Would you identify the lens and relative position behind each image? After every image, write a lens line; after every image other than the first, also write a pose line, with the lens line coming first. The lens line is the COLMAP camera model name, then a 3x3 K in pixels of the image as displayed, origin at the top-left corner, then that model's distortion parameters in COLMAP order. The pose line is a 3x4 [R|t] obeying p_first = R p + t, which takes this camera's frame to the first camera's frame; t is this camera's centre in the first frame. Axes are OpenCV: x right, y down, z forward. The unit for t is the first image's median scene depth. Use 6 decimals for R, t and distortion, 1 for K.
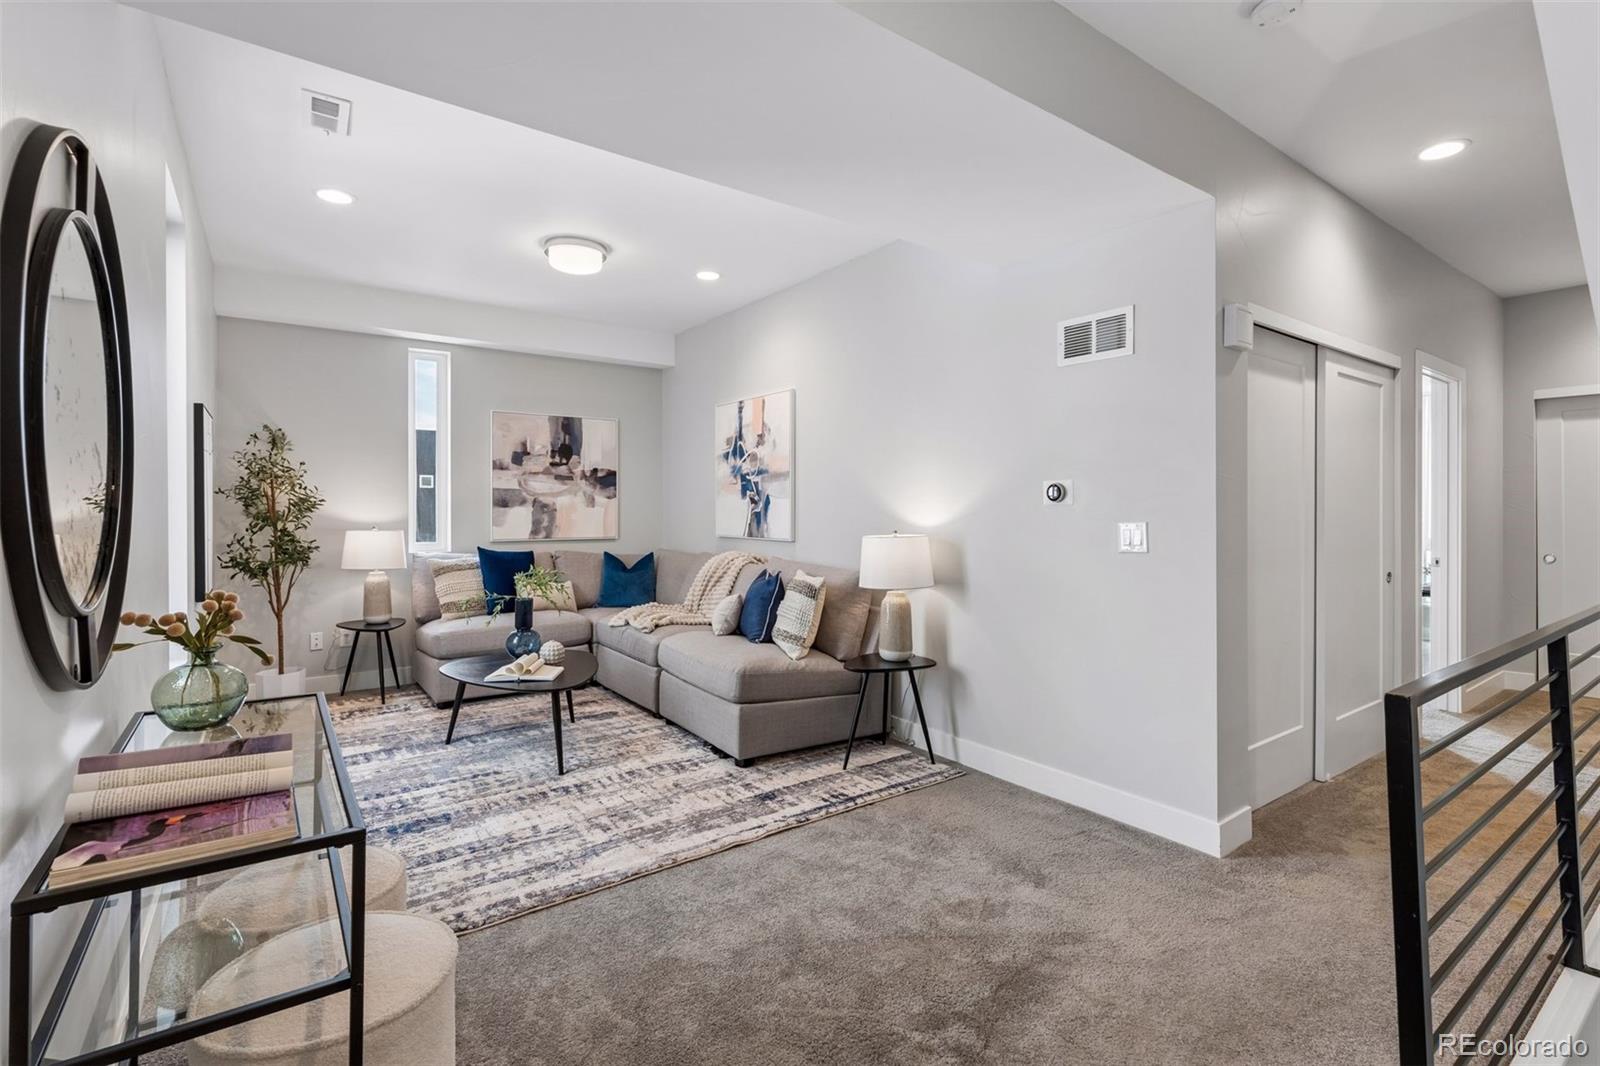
lens RADIAL K [[736.0, 0, 800.6], [0, 736.0, 507.8], [0, 0, 1]] dist [-0.001948, 0.002745]
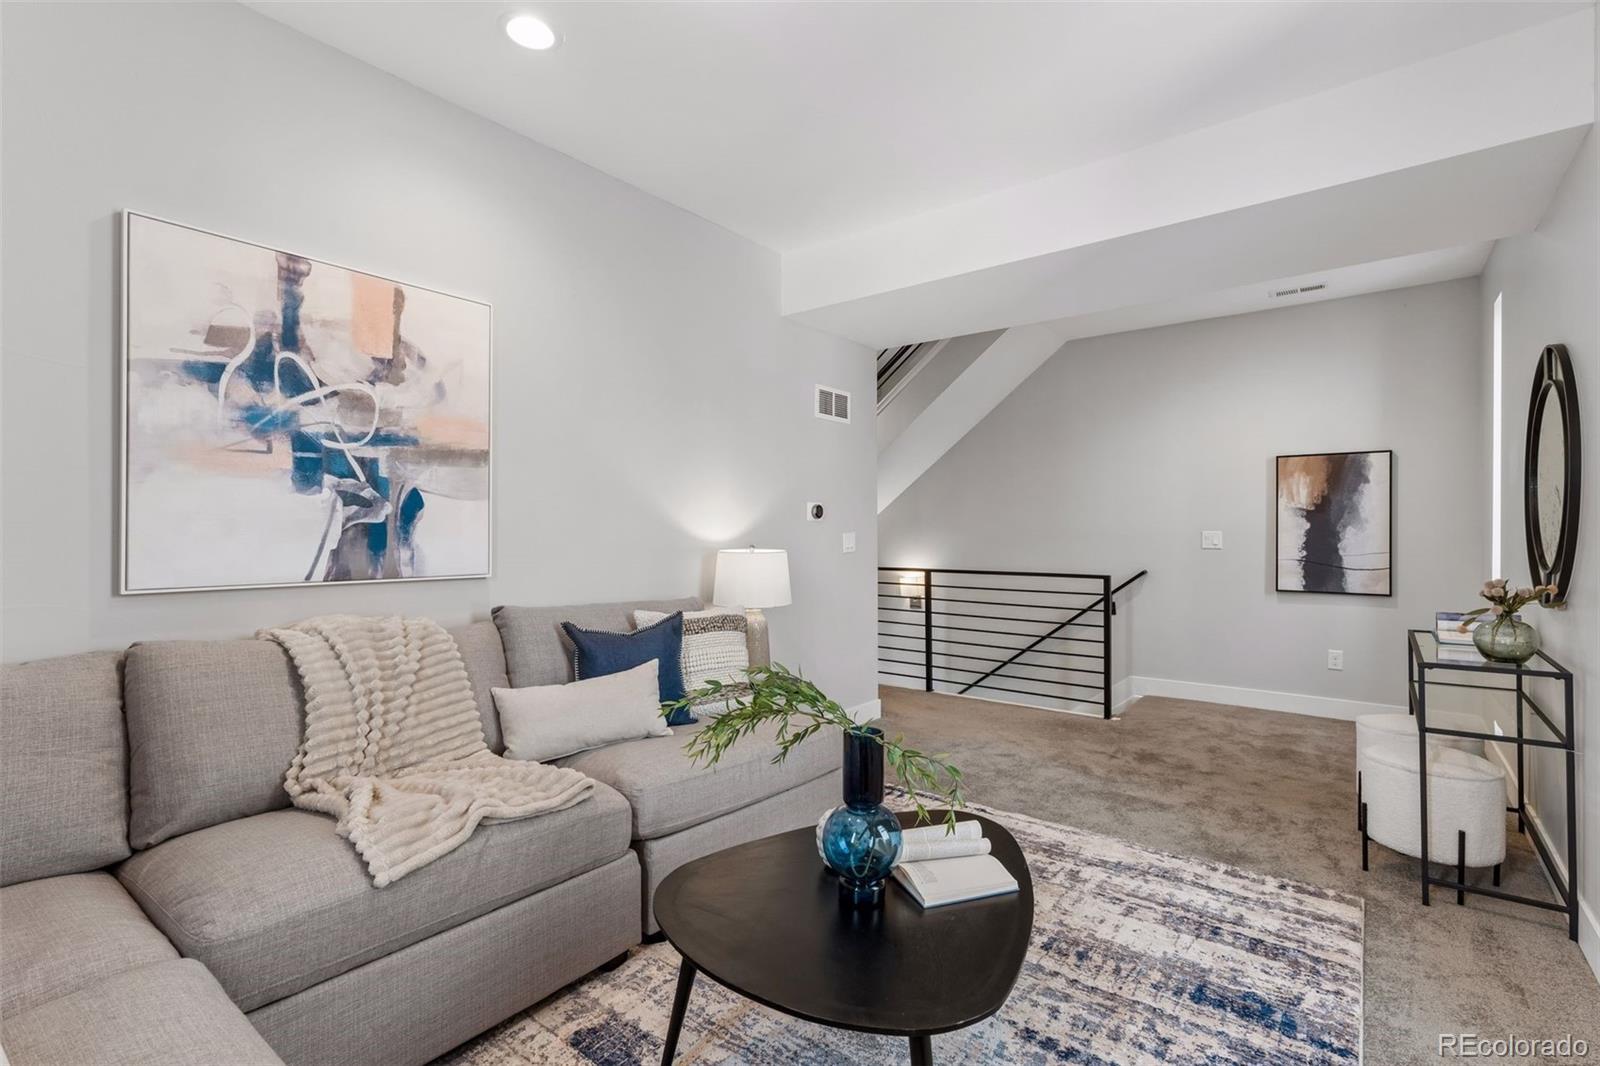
lens RADIAL K [[736.0, 0, 802.7], [0, 736.0, 527.0], [0, 0, 1]] dist [-0.001948, 0.002745]
pose [[-0.276078, 0.001834, 0.961133, -0.648086], [-0.005421, 0.999979, -0.003466, 0.008667], [-0.961120, -0.006168, -0.276062, 0.975474]]
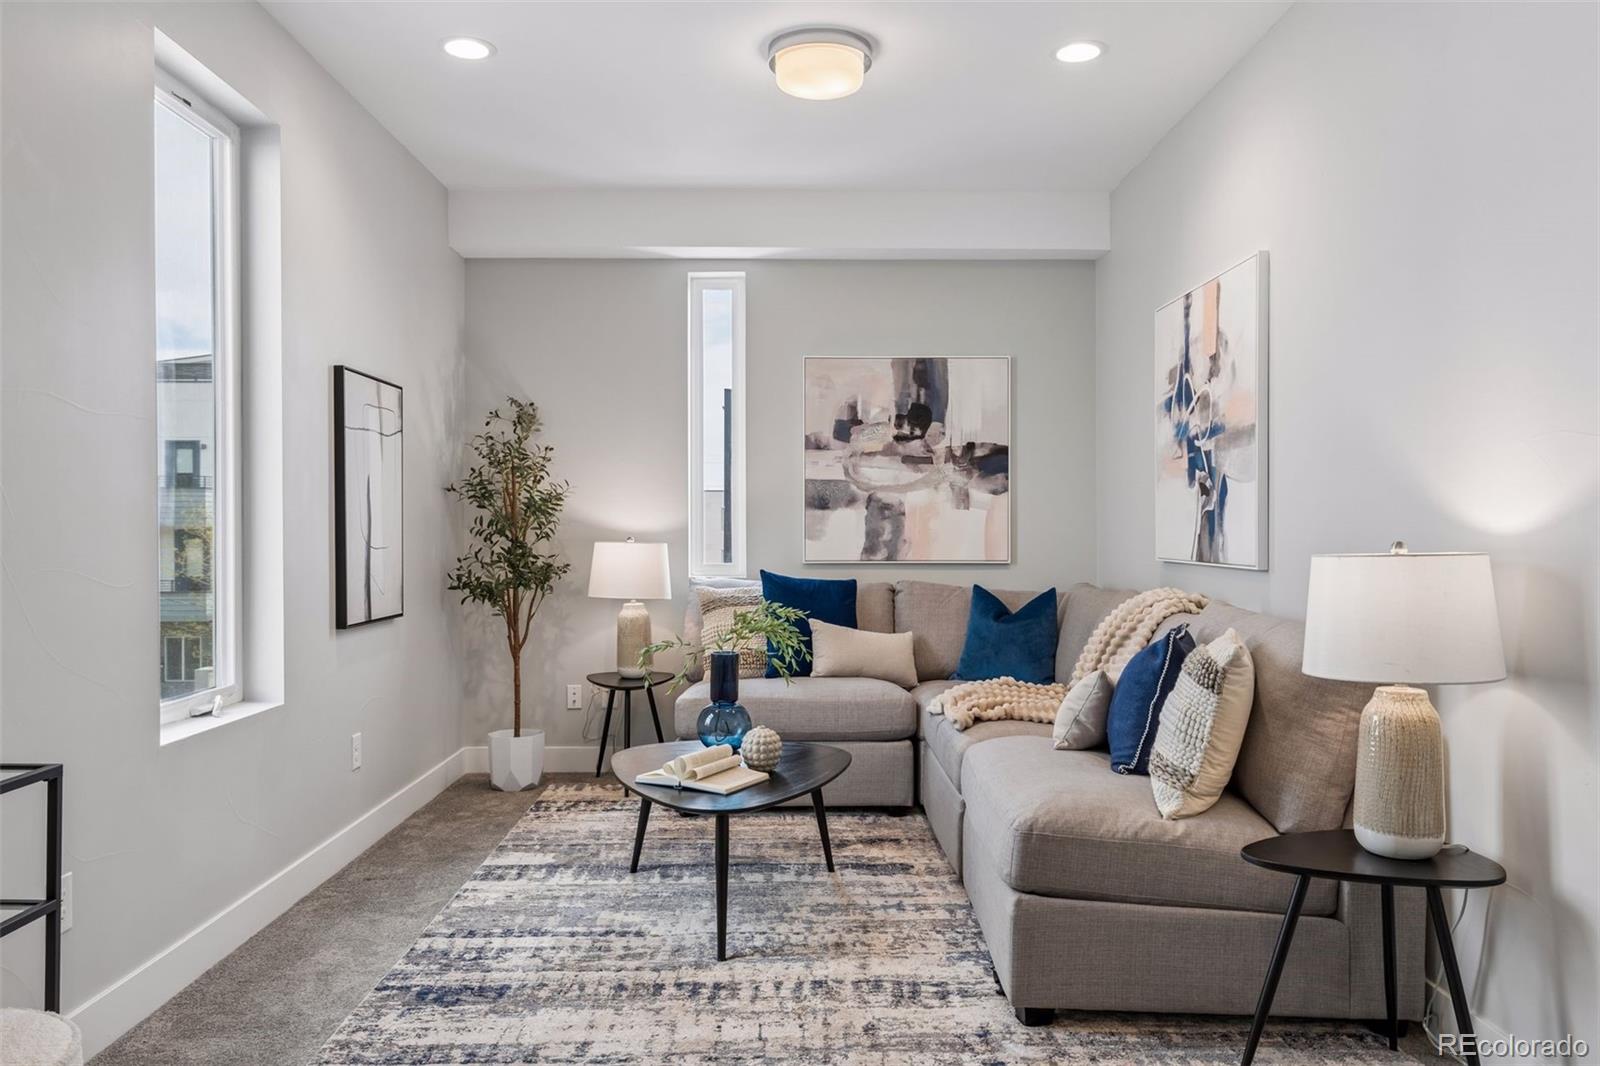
lens RADIAL K [[1162.4, 0, 795.8], [0, 1162.4, 528.6], [0, 0, 1]] dist [0.009900, 0.001584]
pose [[0.817207, -0.000751, -0.576344, 0.187223], [0.001825, 0.999998, 0.001284, 0.017868], [0.576341, -0.002101, 0.817206, 0.217636]]
